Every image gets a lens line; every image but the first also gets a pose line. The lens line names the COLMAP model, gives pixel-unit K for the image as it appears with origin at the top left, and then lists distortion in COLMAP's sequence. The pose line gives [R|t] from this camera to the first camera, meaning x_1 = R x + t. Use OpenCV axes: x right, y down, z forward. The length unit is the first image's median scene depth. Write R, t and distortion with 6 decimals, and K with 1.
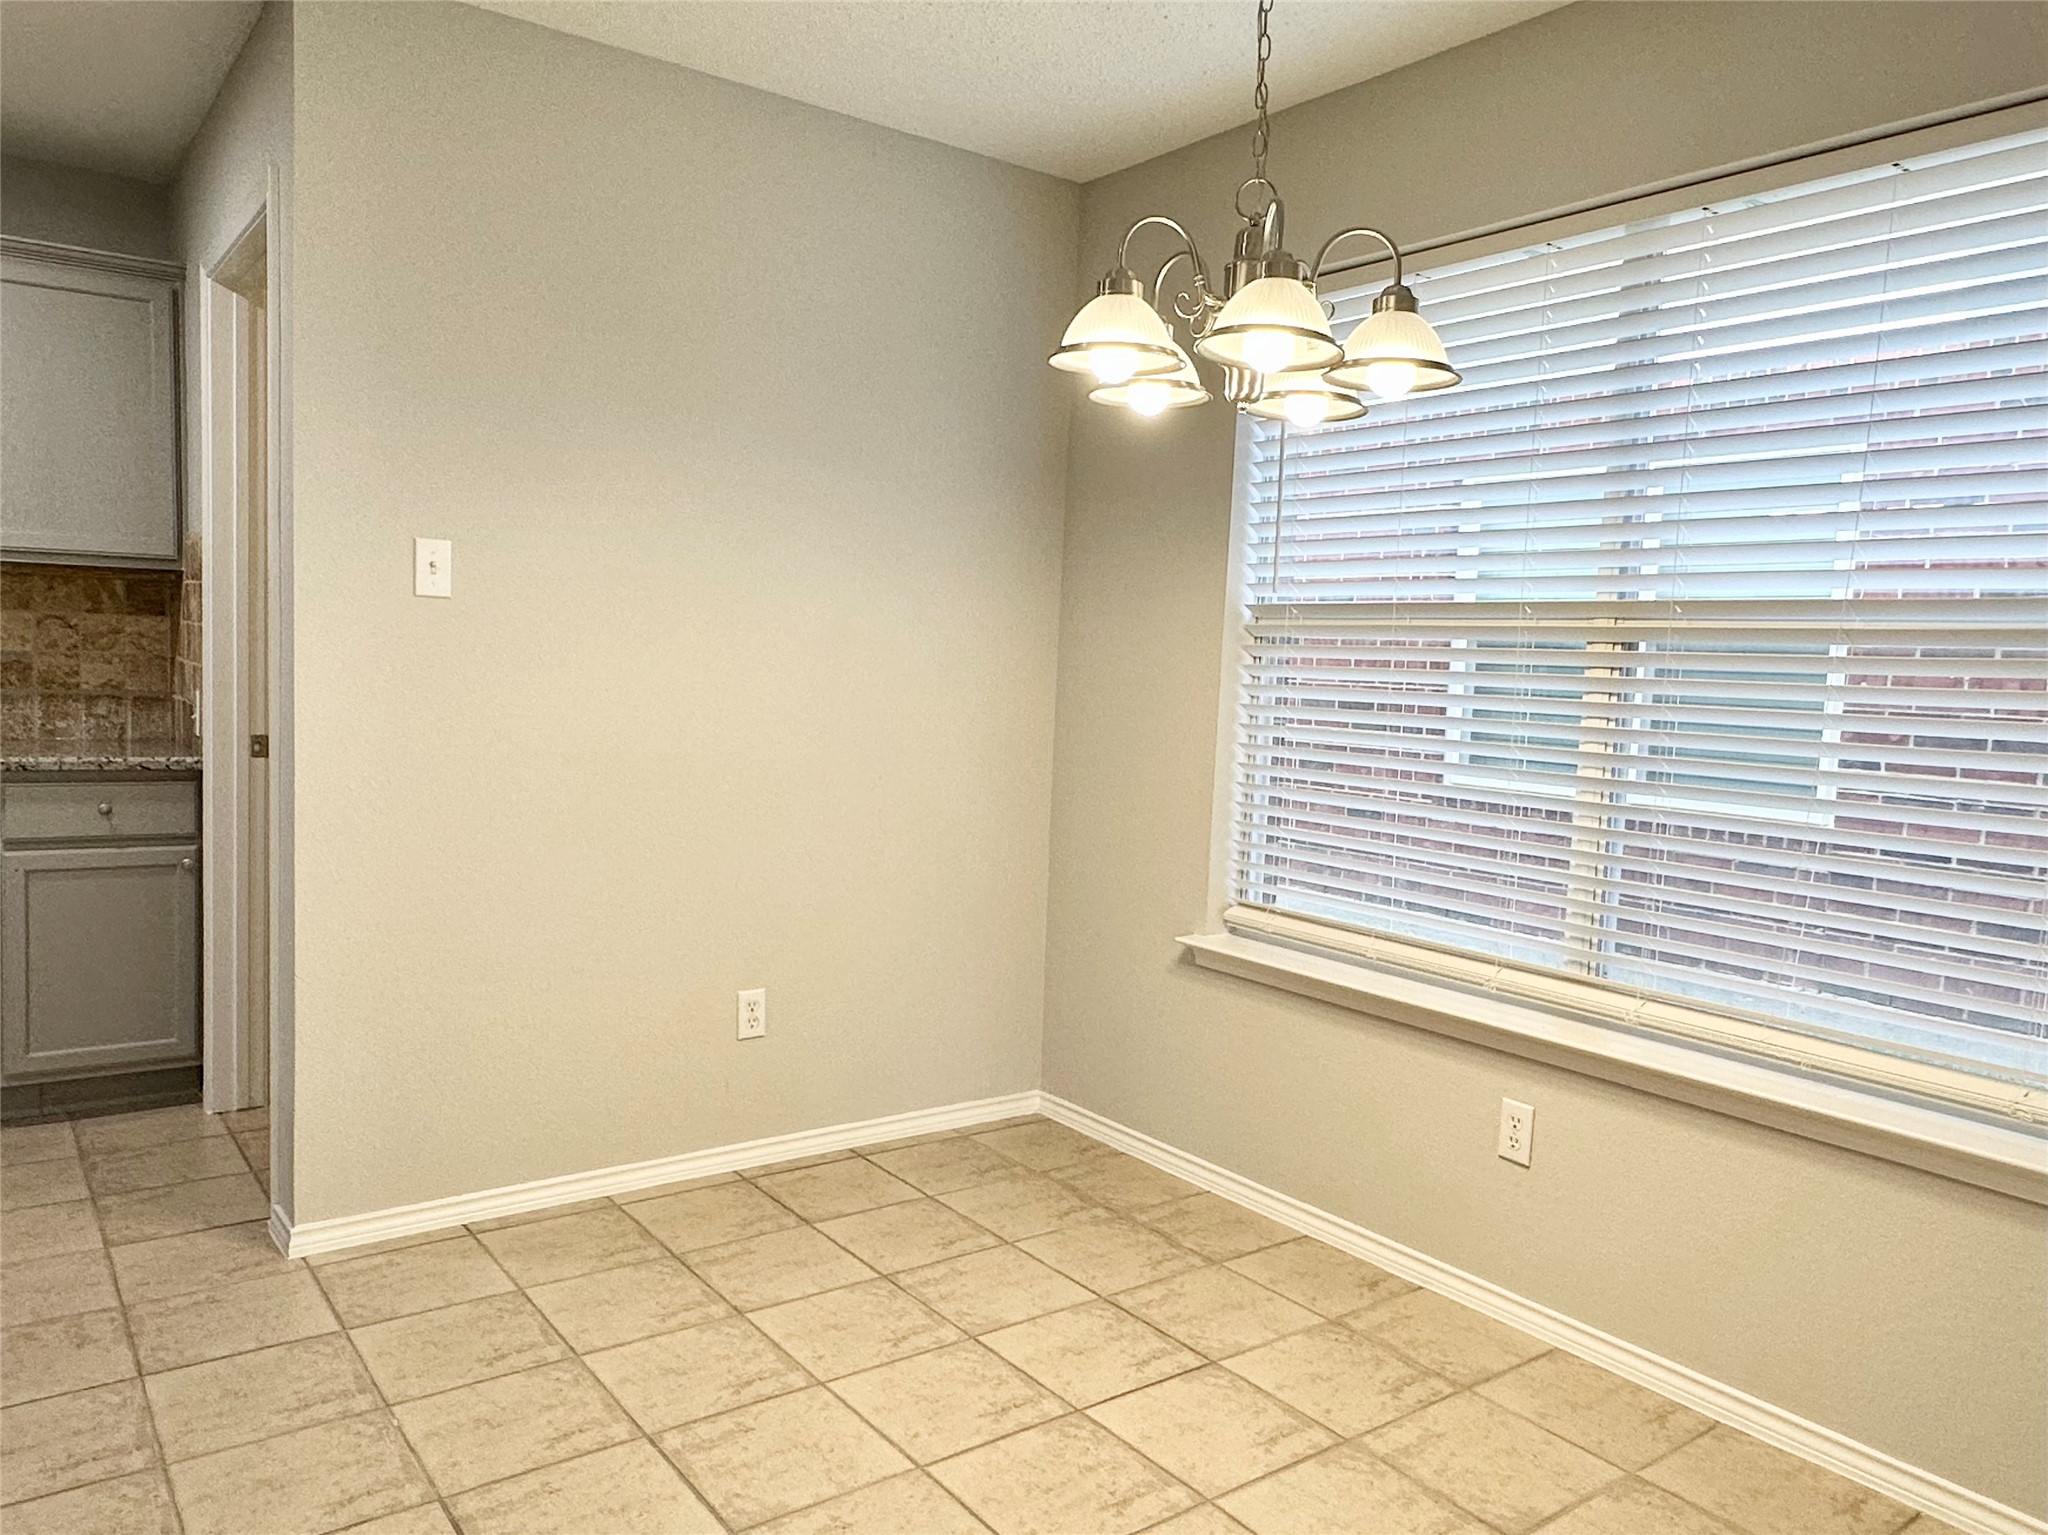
lens RADIAL K [[1439.2, 0, 1026.1], [0, 1439.2, 778.4], [0, 0, 1]] dist [-0.001737, -0.000197]
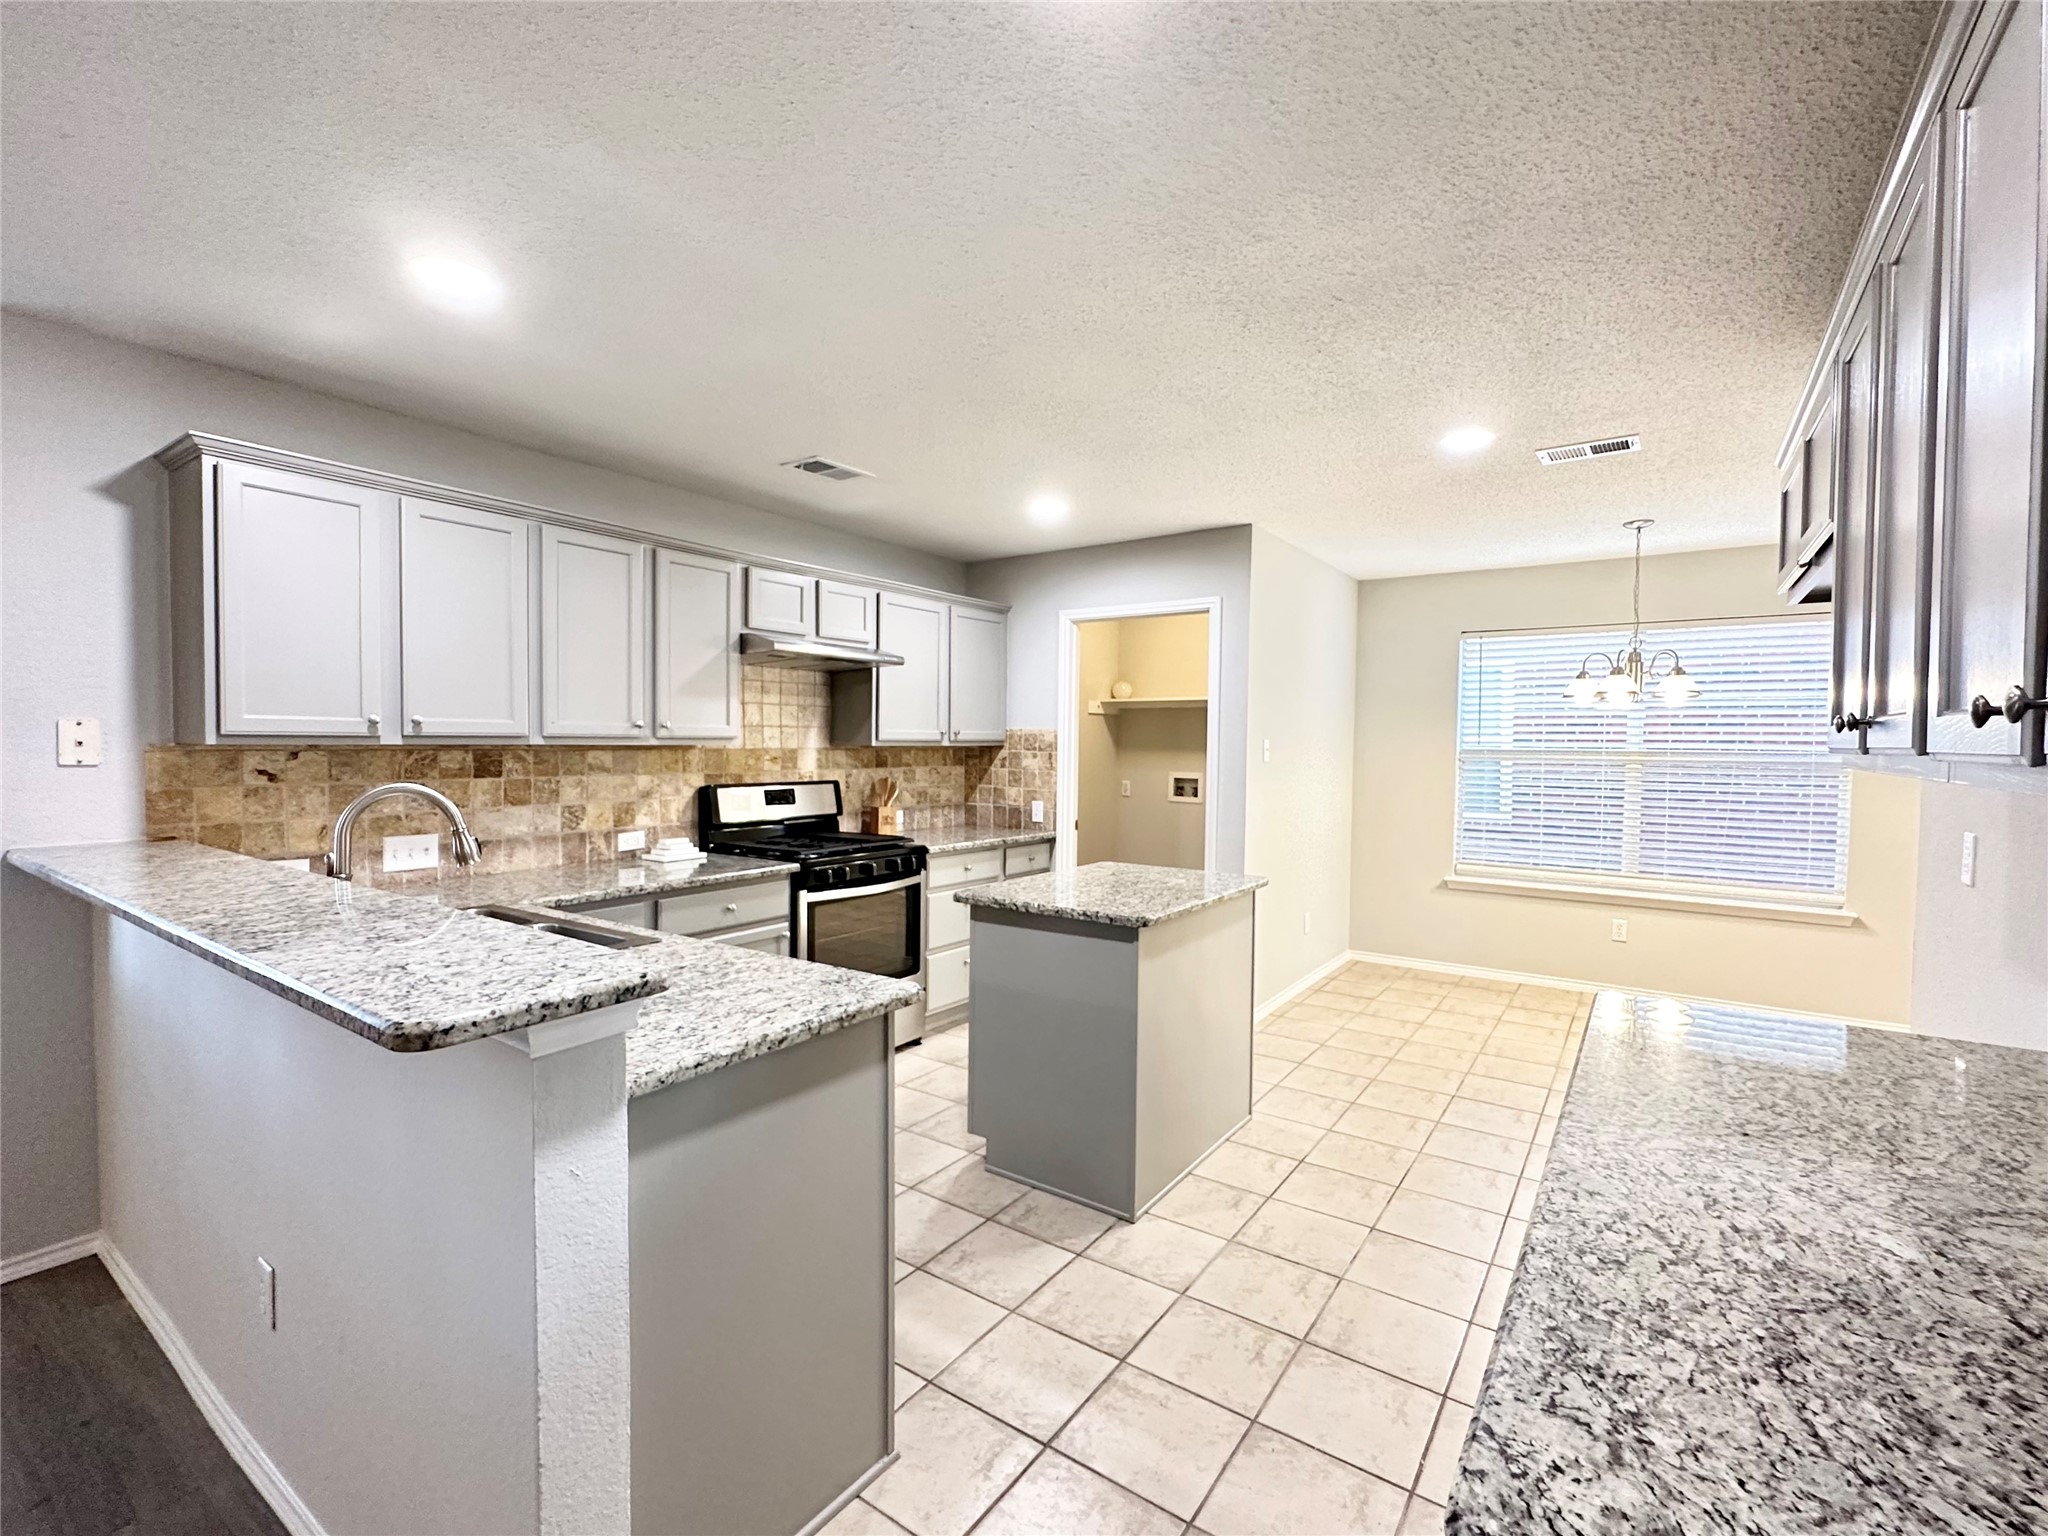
lens RADIAL K [[911.3, 0, 1036.4], [0, 911.3, 765.1], [0, 0, 1]] dist [-0.000798, -0.000013]
pose [[0.953090, -0.043970, 0.299477, -1.099691], [0.056347, 0.997872, -0.032817, -0.078350], [-0.297396, 0.048152, 0.953539, -0.351222]]
